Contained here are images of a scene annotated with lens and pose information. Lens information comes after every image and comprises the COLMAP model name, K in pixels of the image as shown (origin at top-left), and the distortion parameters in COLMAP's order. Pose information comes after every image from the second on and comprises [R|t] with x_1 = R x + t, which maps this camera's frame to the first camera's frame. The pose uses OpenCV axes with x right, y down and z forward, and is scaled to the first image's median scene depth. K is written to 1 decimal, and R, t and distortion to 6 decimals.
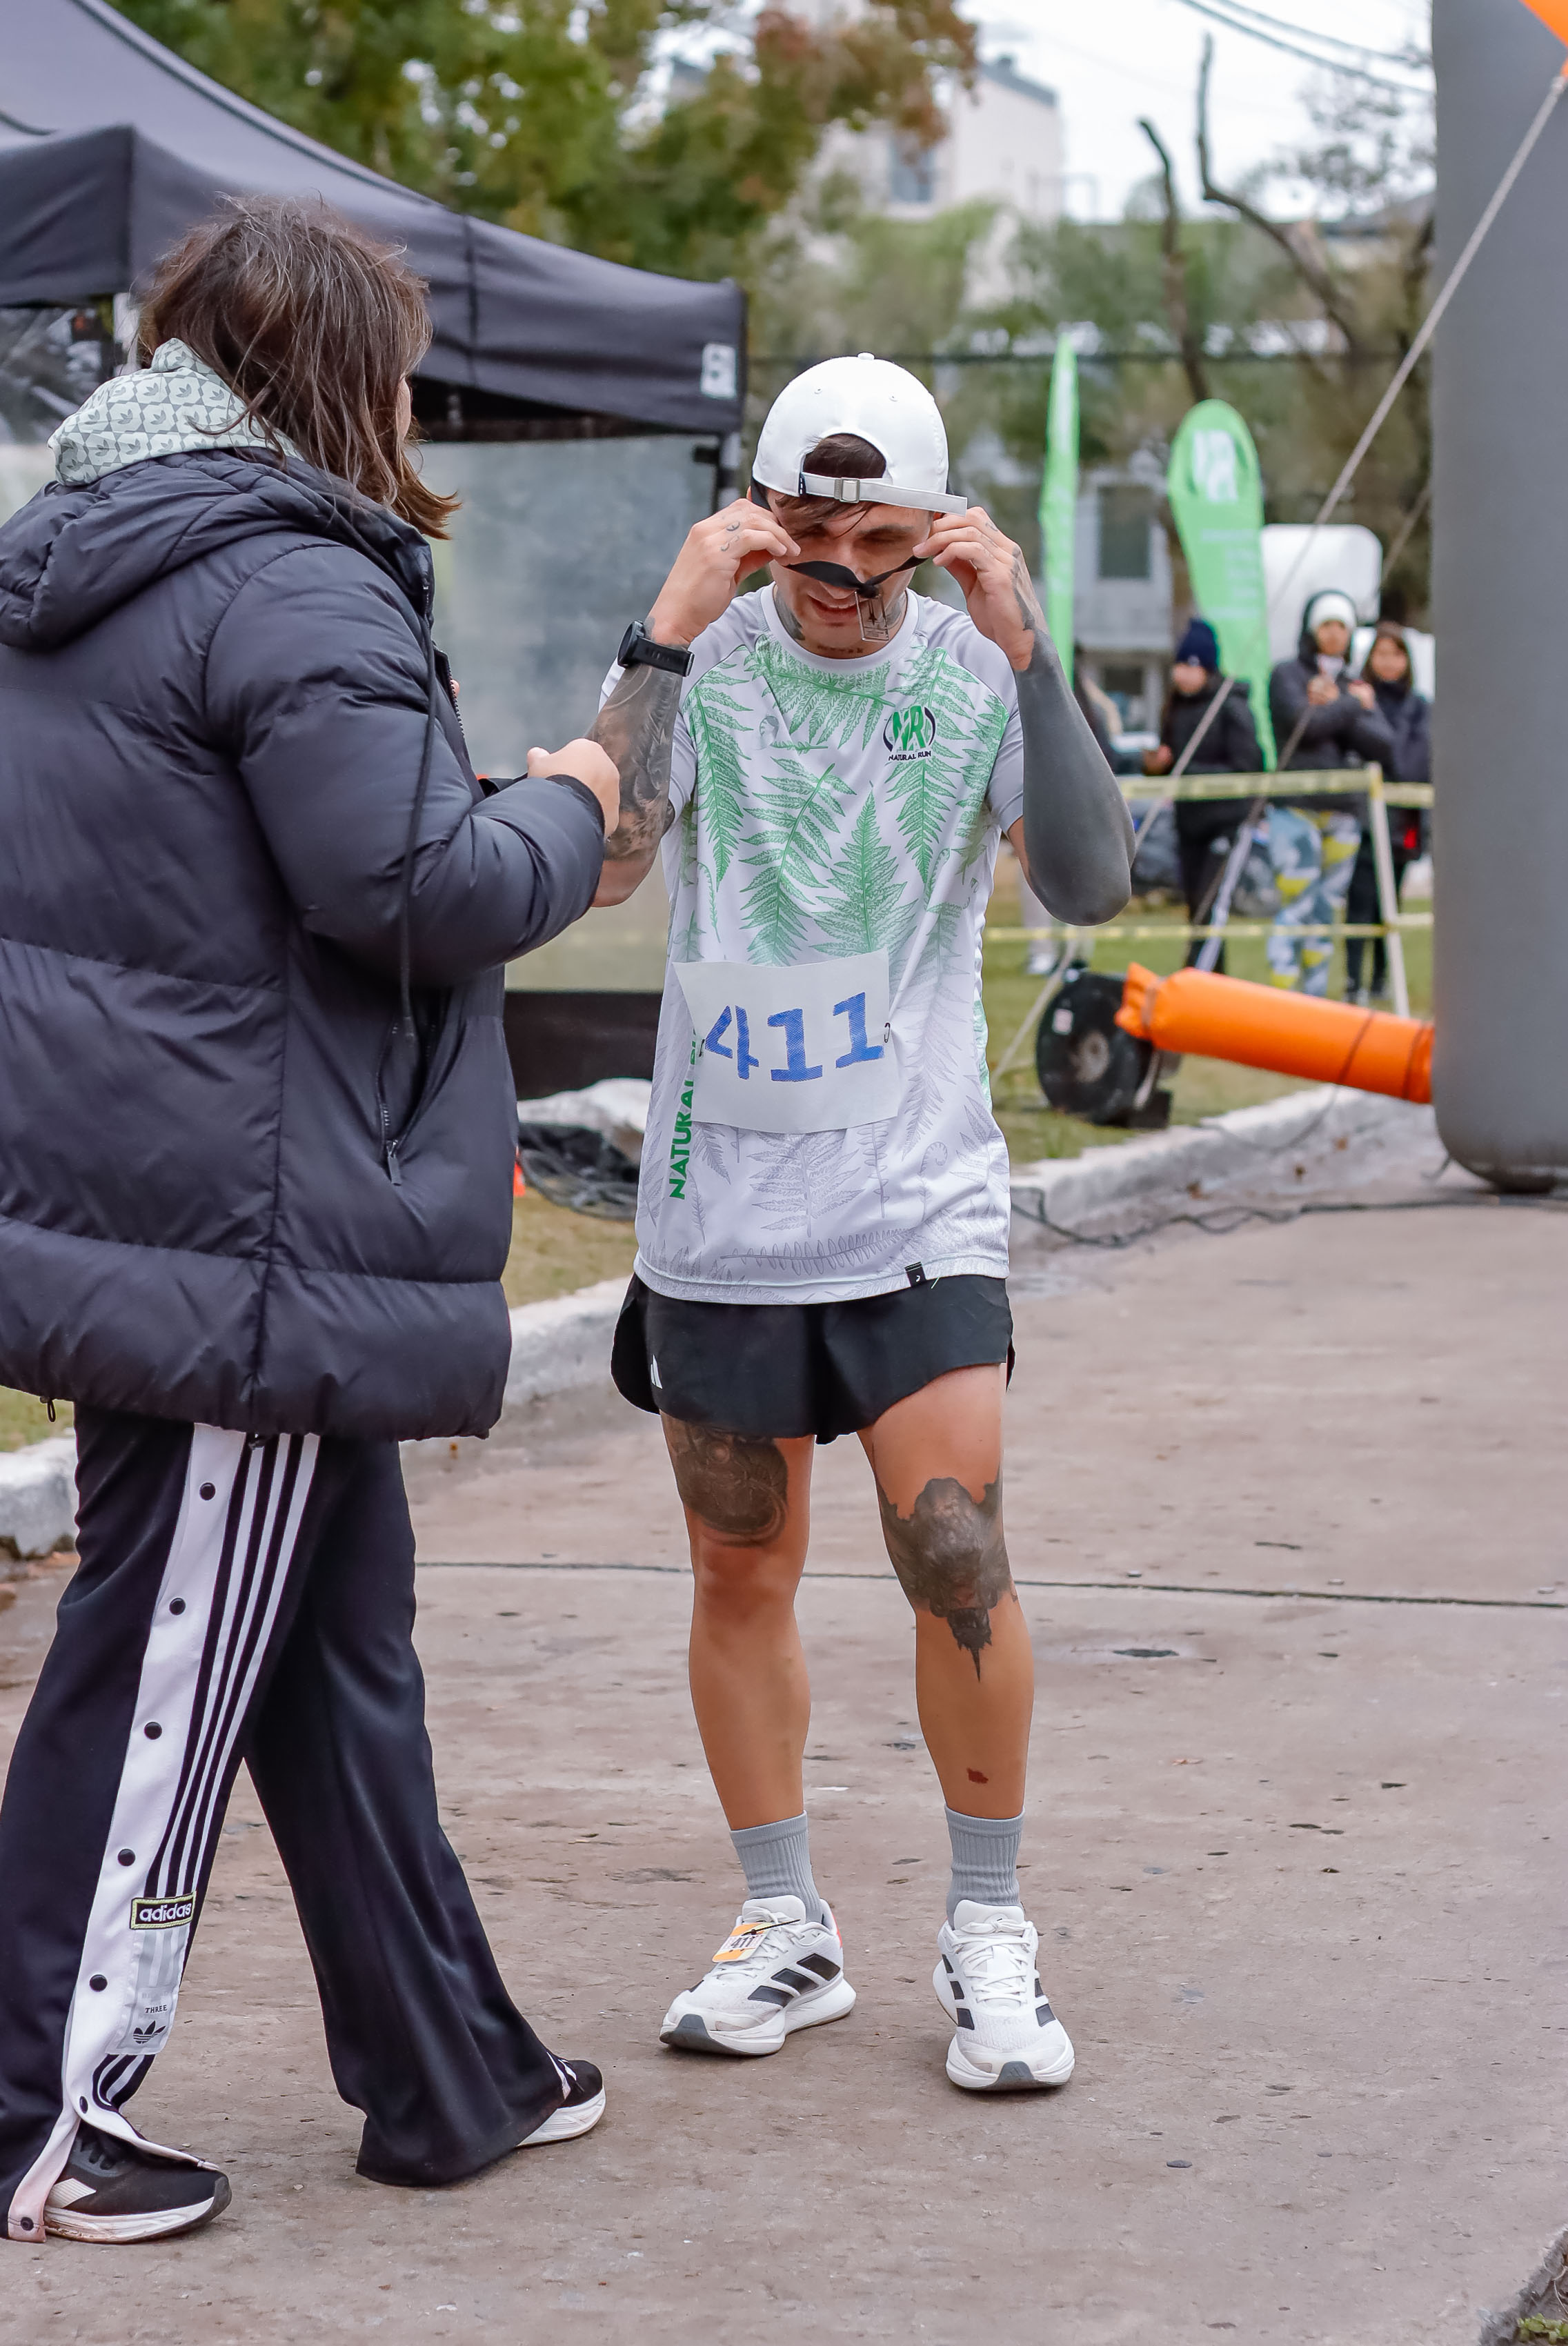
lens RADIAL K [[5565.4, 0, 783.4], [0, 5565.4, 1168.4], [0, 0, 1]] dist [0.002909, 0.000000]
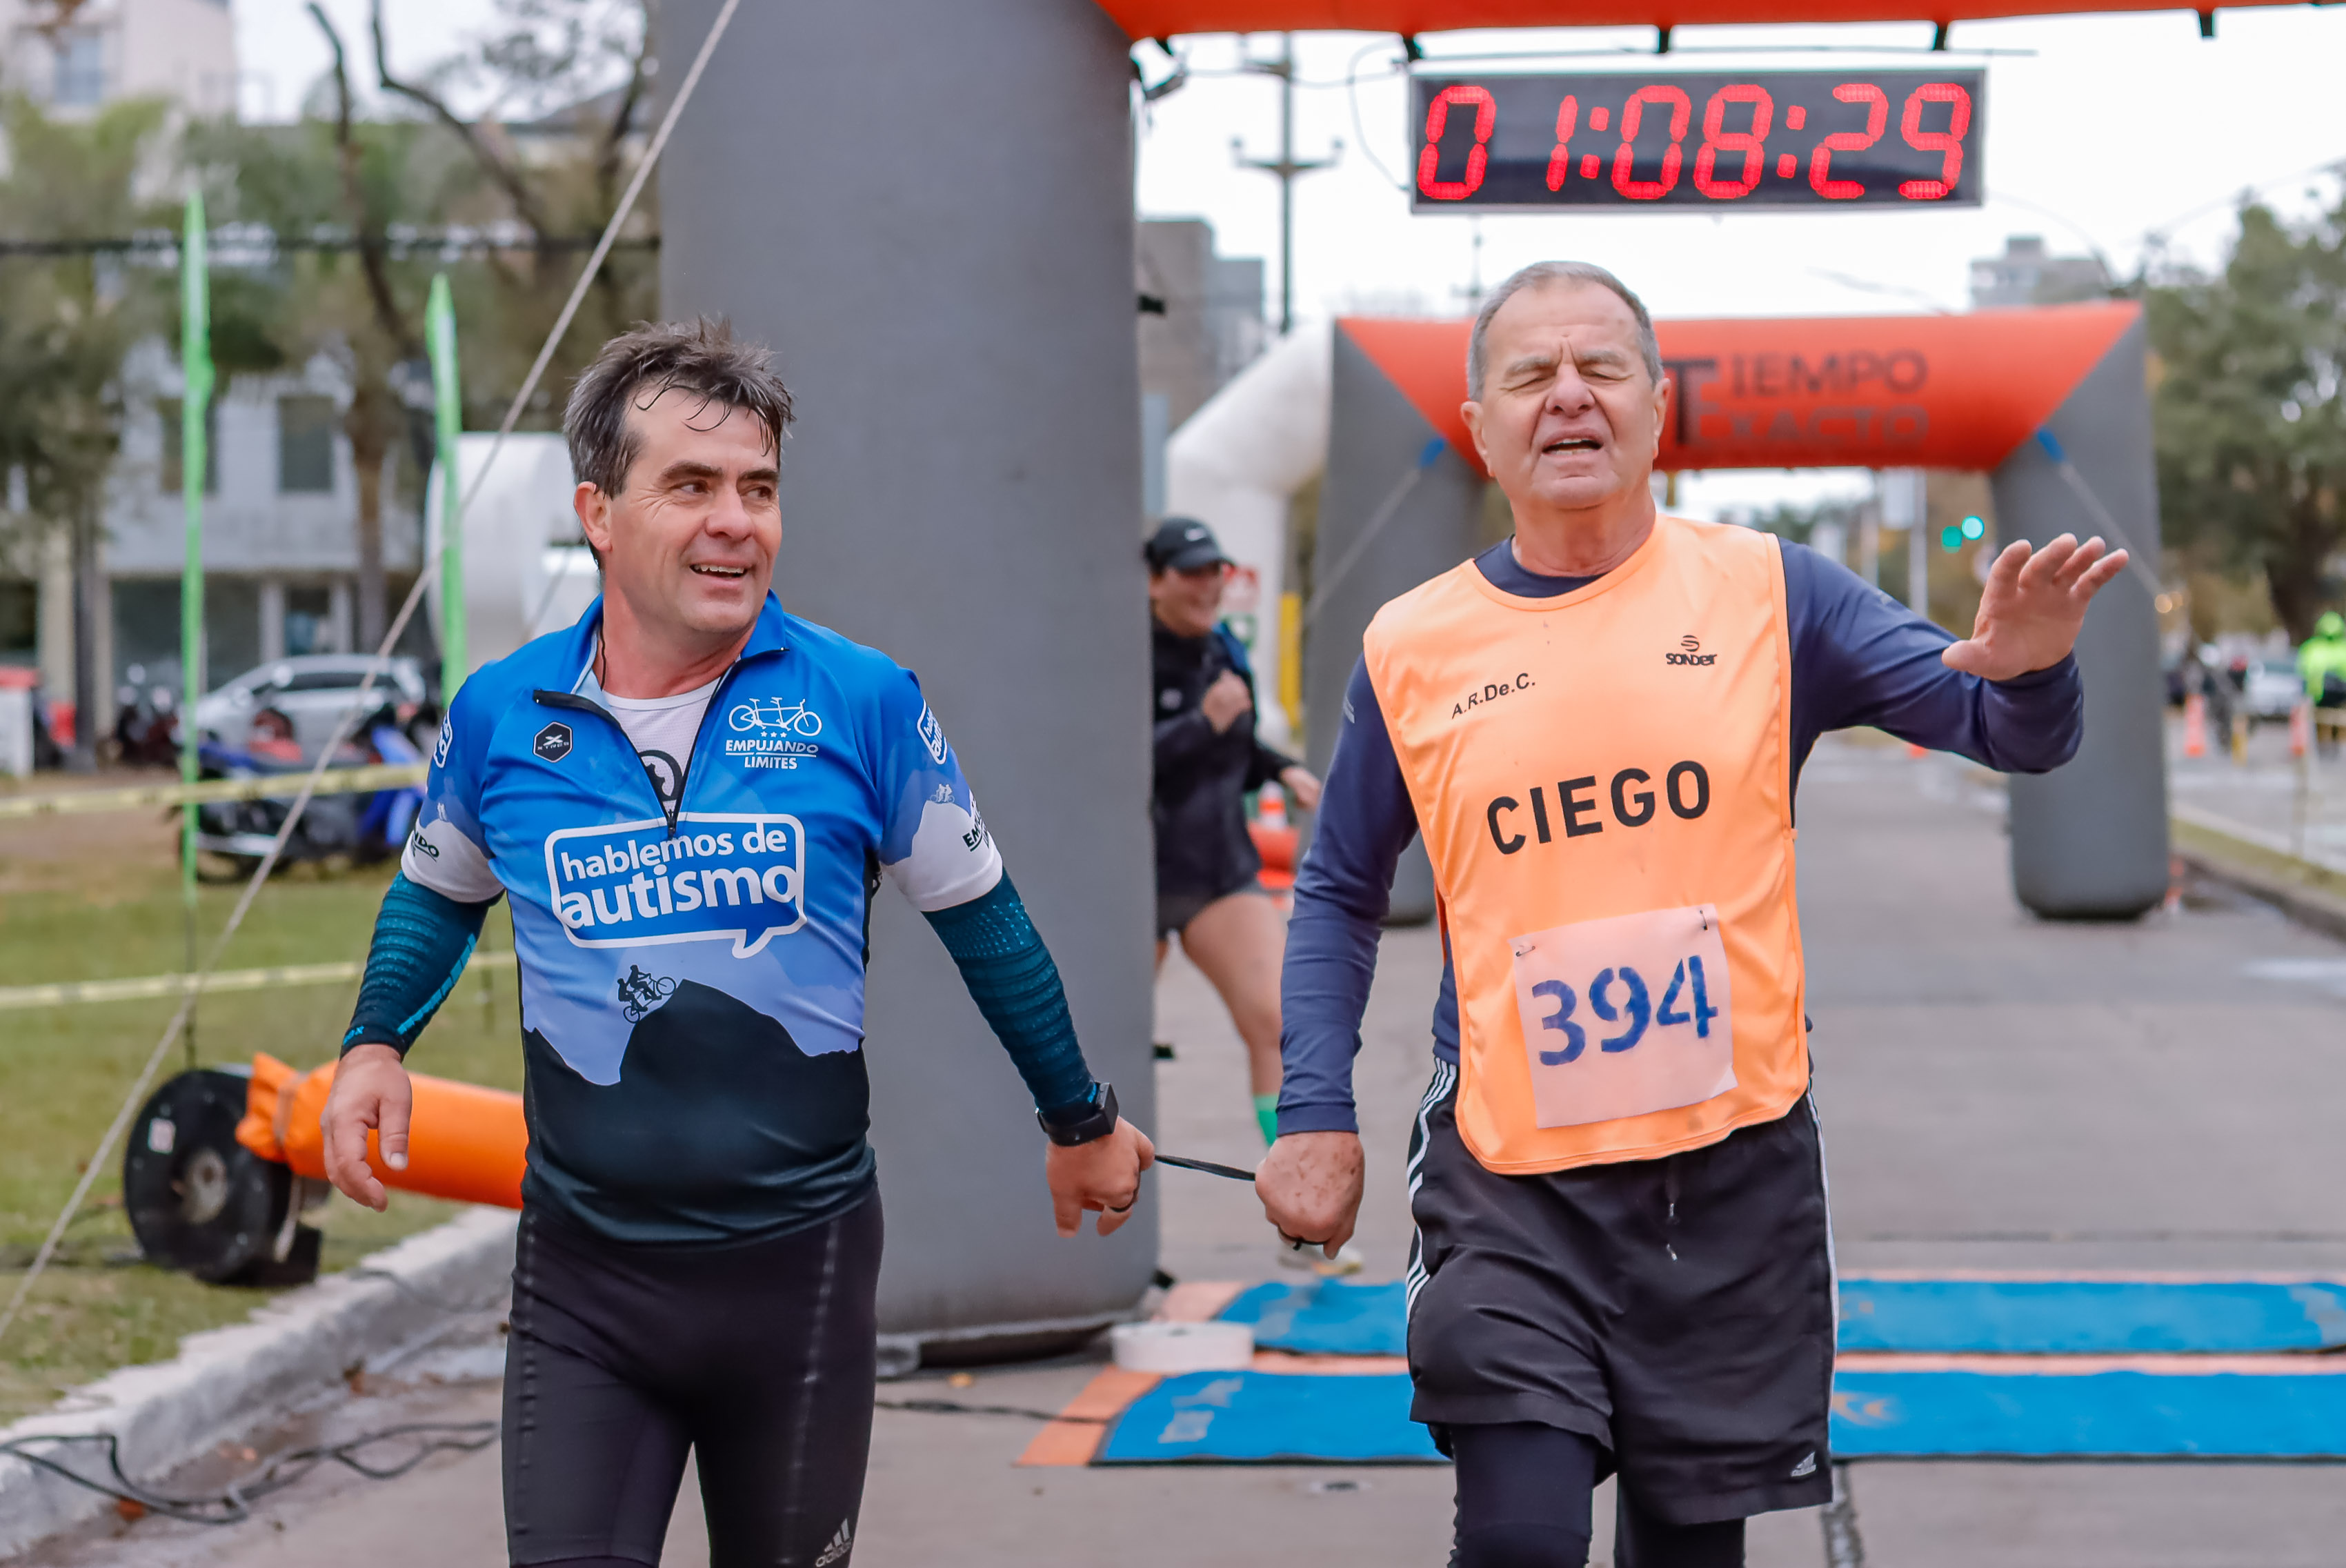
lens RADIAL K [[5565.4, 0, 1077.6], [0, 5565.4, 773.6], [0, 0, 1]] dist [0.002909, 0.000000]
pose [[0.980801, -0.019334, 0.194051, 0.038480], [0.029838, 0.998235, -0.051357, -0.044524], [-0.192715, 0.056161, 0.979646, 0.391080]]
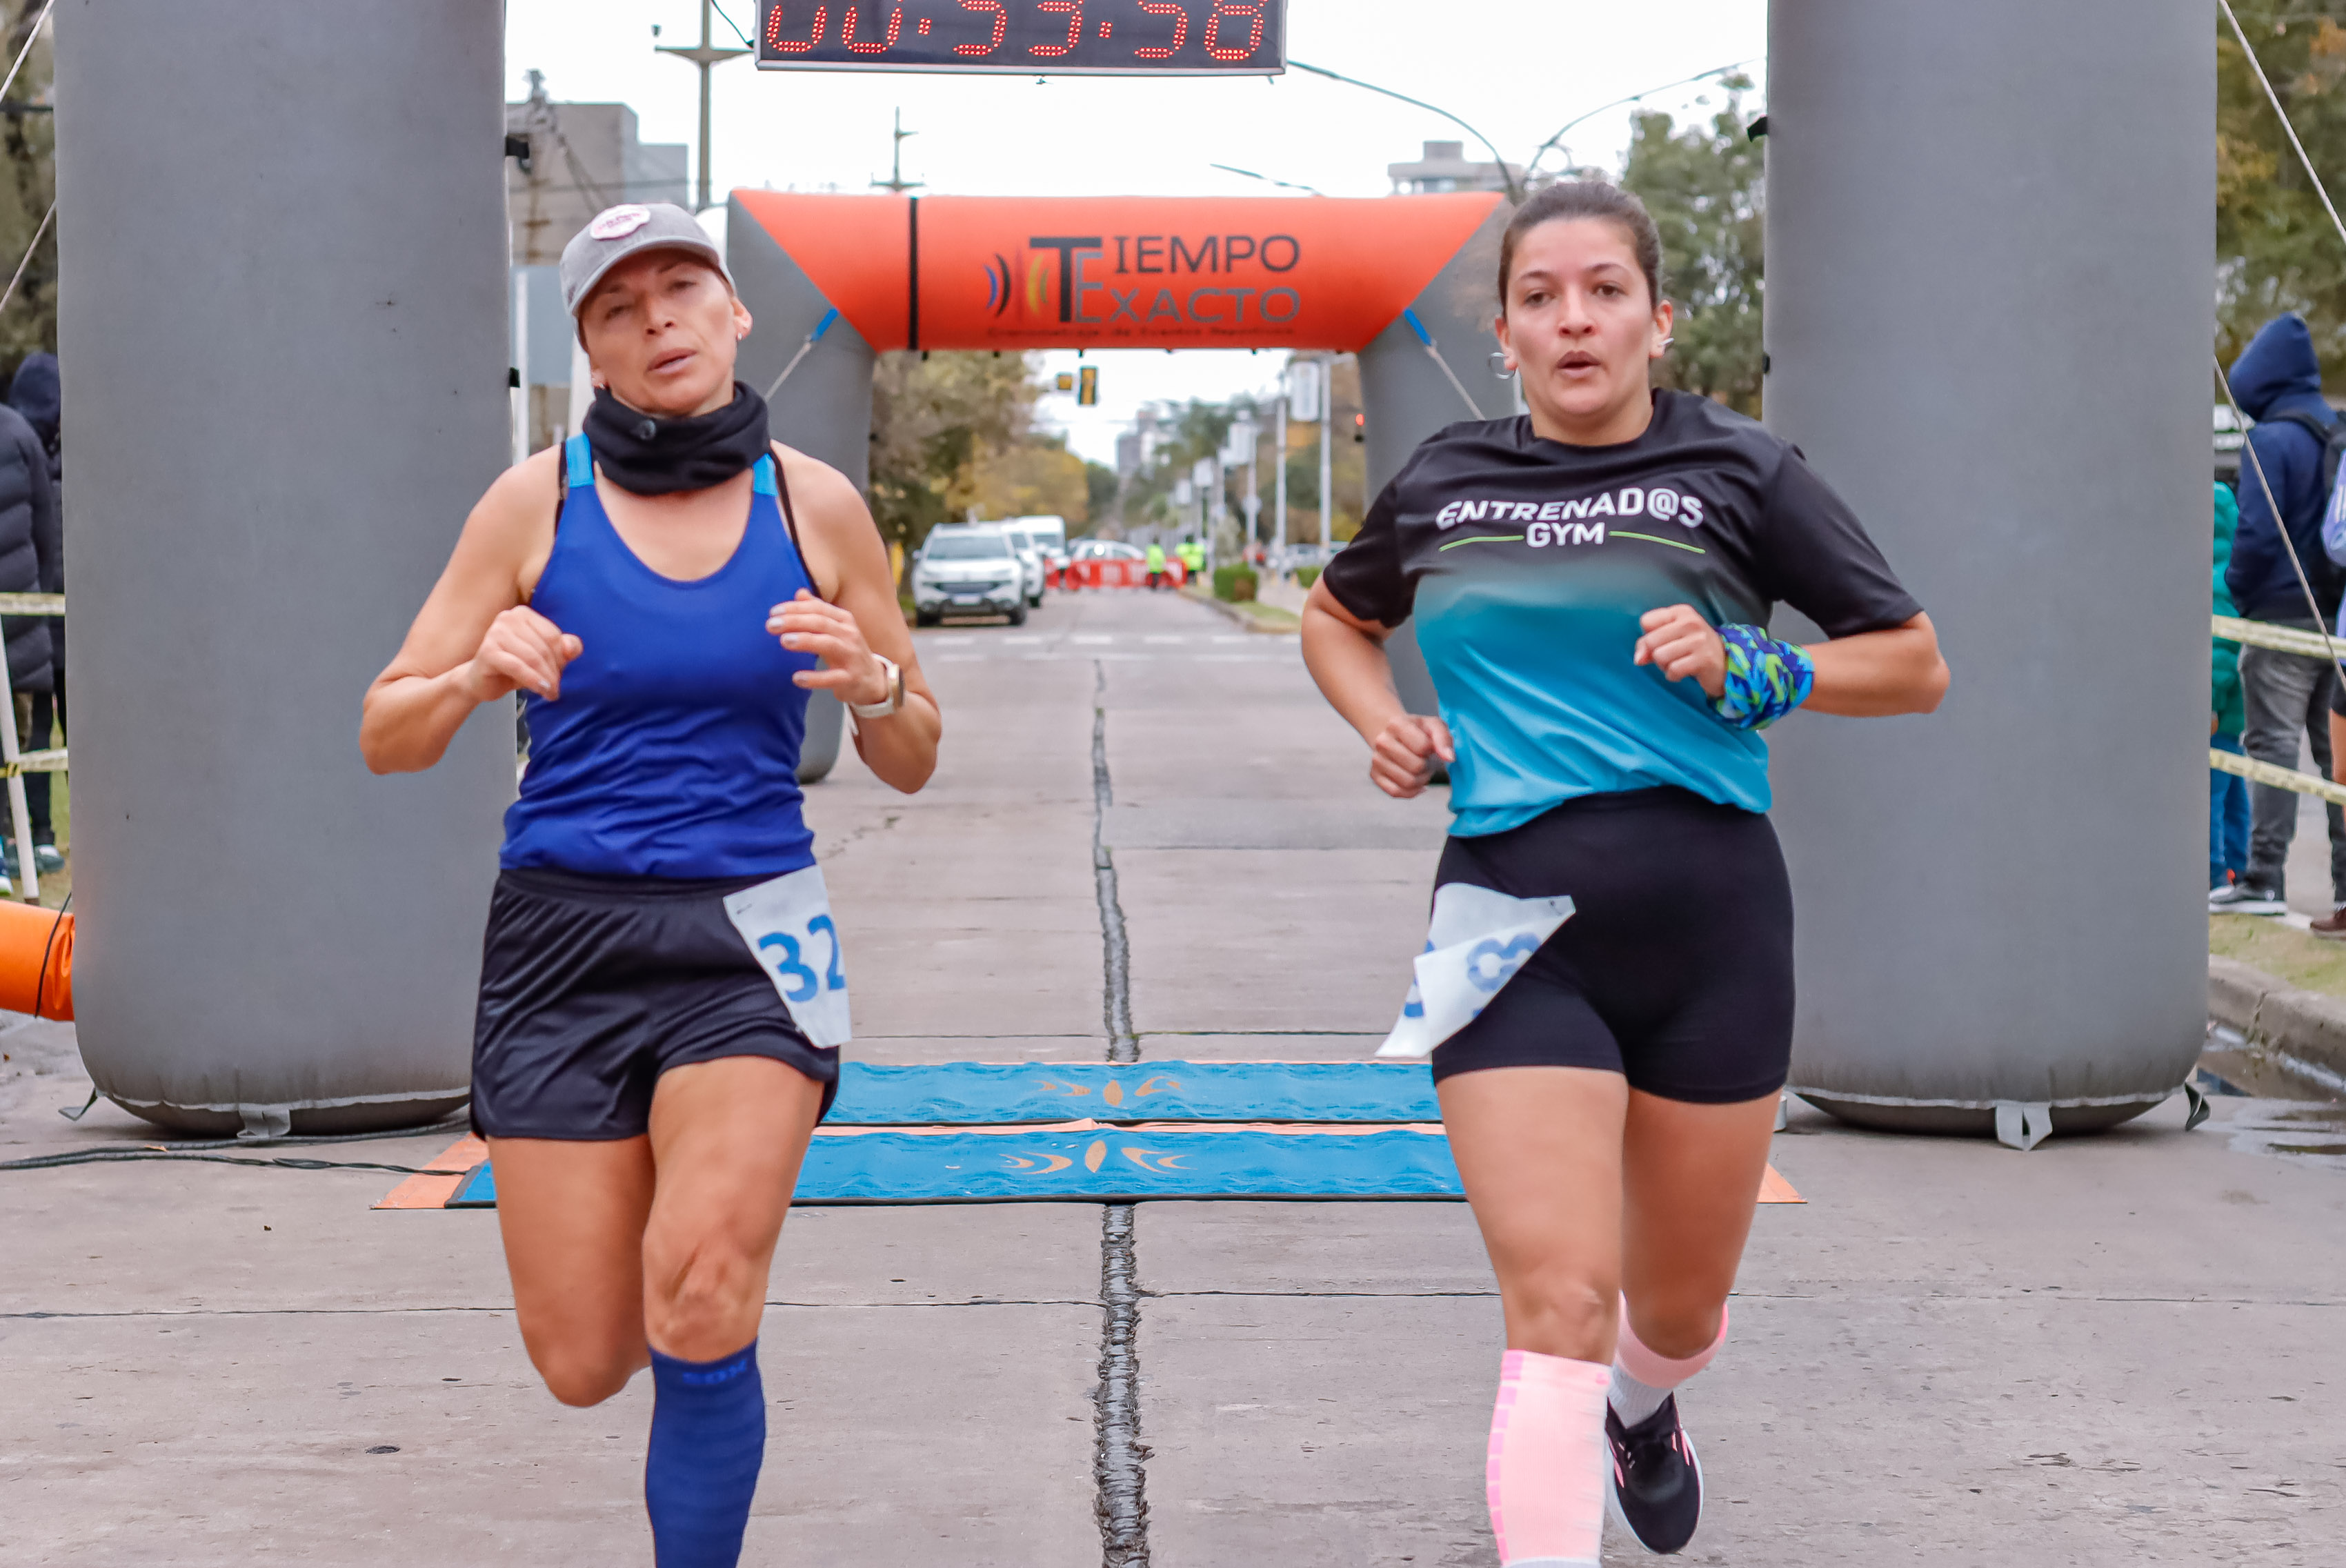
lens RADIAL K [[5565.4, 0, 1110.3], [0, 5565.4, 673.2], [0, 0, 1]] dist [0.002909, 0.000000]
pose [[0.953907, -0.010497, 0.299920, 0.033328], [0.025890, 0.998541, -0.047395, -0.025526], [-0.298985, 0.052975, 0.952786, 0.316164]]
